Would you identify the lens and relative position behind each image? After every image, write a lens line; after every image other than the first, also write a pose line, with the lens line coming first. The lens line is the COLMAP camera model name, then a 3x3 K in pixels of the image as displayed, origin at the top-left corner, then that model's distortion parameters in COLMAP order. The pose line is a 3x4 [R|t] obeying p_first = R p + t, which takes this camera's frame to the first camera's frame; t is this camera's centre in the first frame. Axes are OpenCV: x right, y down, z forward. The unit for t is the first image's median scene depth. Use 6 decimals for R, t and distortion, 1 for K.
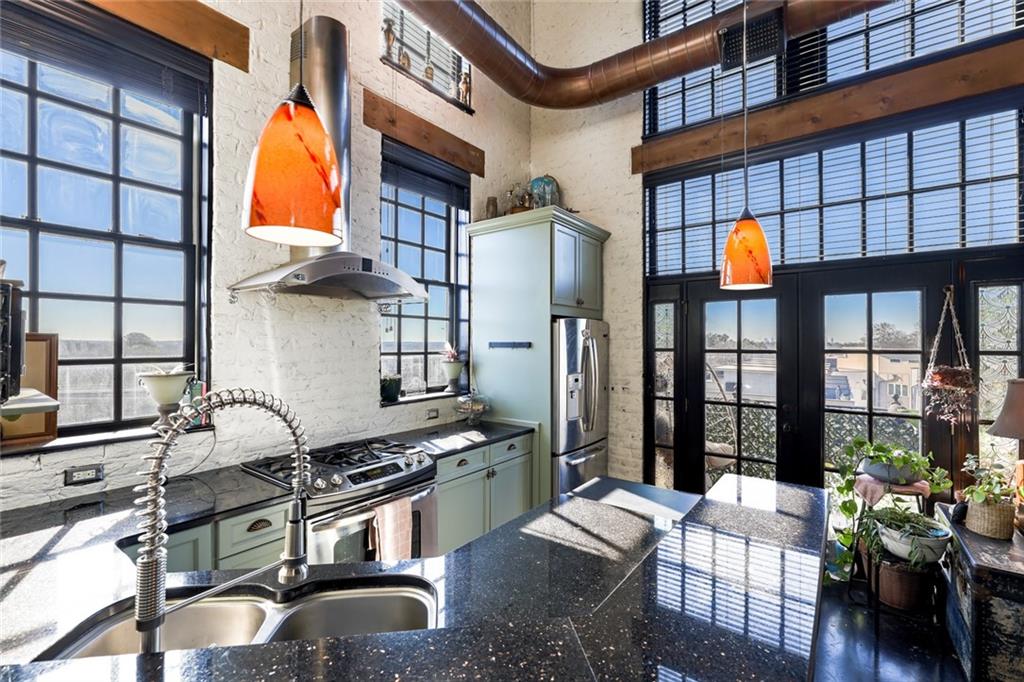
lens RADIAL K [[430.4, 0, 513.5], [0, 430.4, 339.1], [0, 0, 1]] dist [-0.016701, 0.000280]
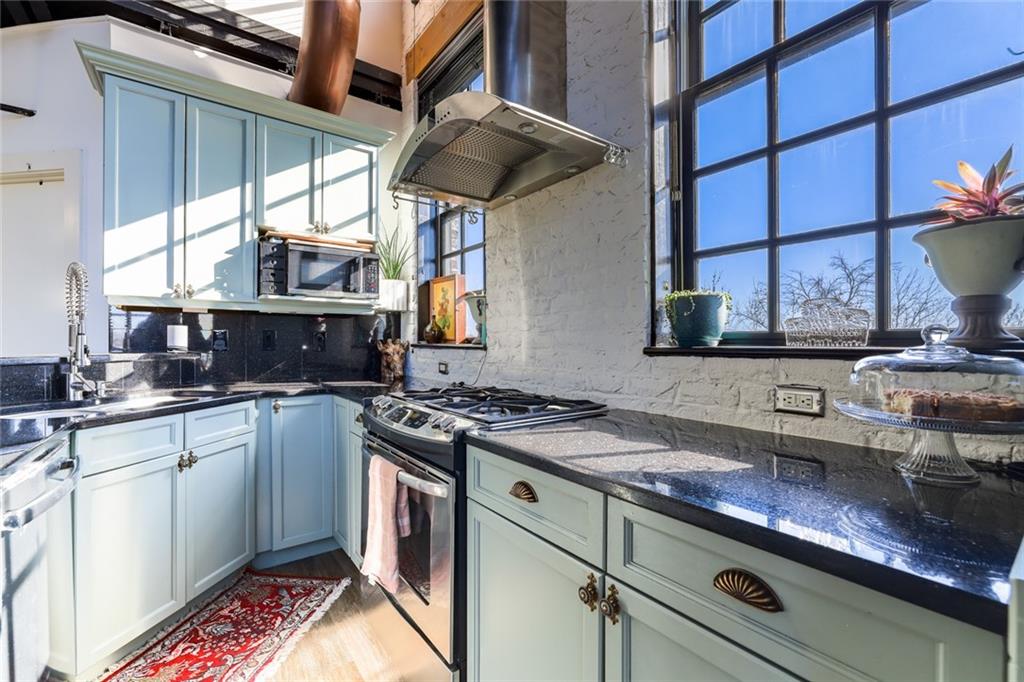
lens RADIAL K [[442.1, 0, 512.0], [0, 442.1, 341.0], [0, 0, 1]] dist [-0.015021, 0.006431]
pose [[-0.274830, -0.003560, -0.961486, 0.220686], [0.008068, 0.999949, -0.006009, 0.139893], [0.961459, -0.009409, -0.274788, 0.959463]]
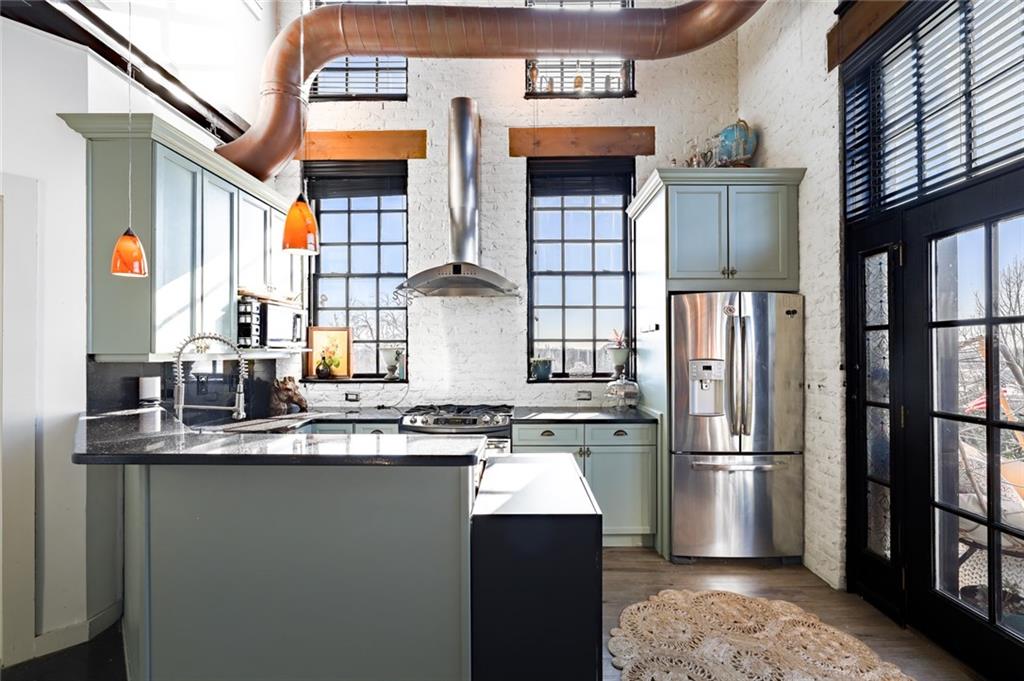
lens RADIAL K [[436.2, 0, 526.1], [0, 436.2, 348.4], [0, 0, 1]] dist [-0.000004, 0.000301]
pose [[0.603973, -0.008228, -0.796963, 0.654942], [0.009964, 0.999947, -0.002772, 0.062183], [0.796943, -0.006267, 0.604022, 0.240896]]
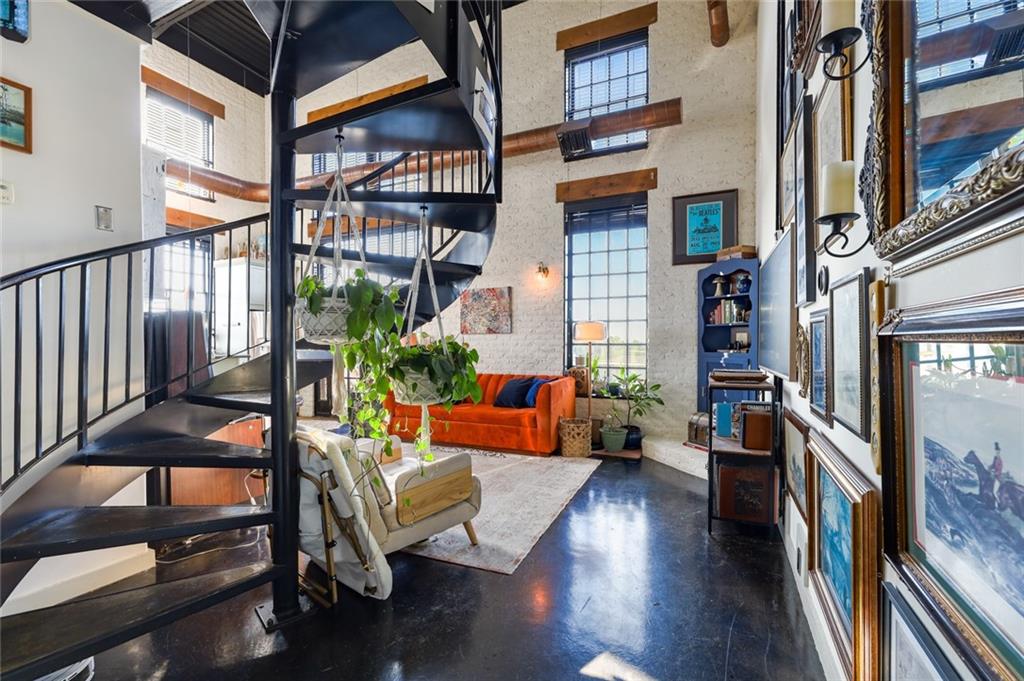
lens RADIAL K [[442.1, 0, 512.0], [0, 442.1, 340.5], [0, 0, 1]] dist [-0.015021, 0.006431]
pose [[0.979210, -0.007795, 0.202700, 0.946223], [0.007967, 0.999968, -0.000035, 0.106418], [-0.202693, 0.001649, 0.979241, -1.374888]]
